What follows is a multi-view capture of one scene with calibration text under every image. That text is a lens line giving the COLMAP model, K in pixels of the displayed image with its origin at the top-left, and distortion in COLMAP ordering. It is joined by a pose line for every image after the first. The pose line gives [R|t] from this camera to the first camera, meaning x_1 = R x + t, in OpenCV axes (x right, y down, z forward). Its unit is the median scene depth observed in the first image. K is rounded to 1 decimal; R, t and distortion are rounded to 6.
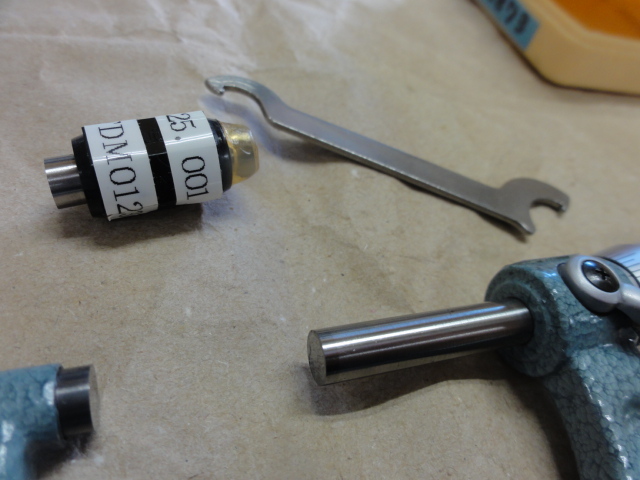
lens RADIAL K [[503.6, 0, 320.0], [0, 503.6, 240.0], [0, 0, 1]] dist [-0.021766, 0.001919]
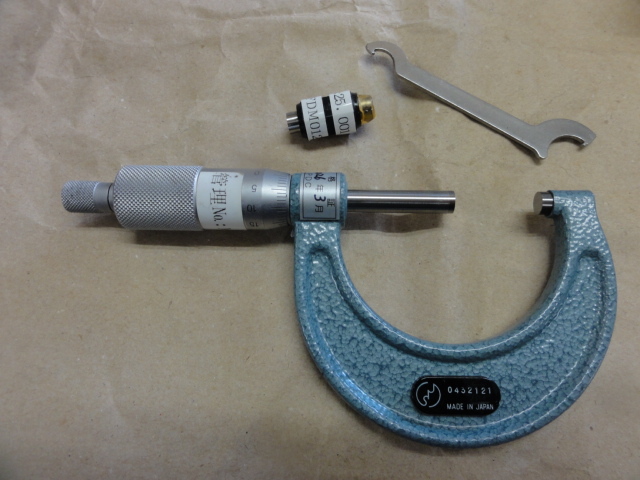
lens RADIAL K [[503.6, 0, 320.0], [0, 503.6, 240.0], [0, 0, 1]] dist [-0.021766, 0.001919]
pose [[0.911382, 0.205630, -0.356510, 0.530901], [-0.047112, 0.912669, 0.405976, -0.522100], [0.408857, -0.353203, 0.841477, -1.070350]]
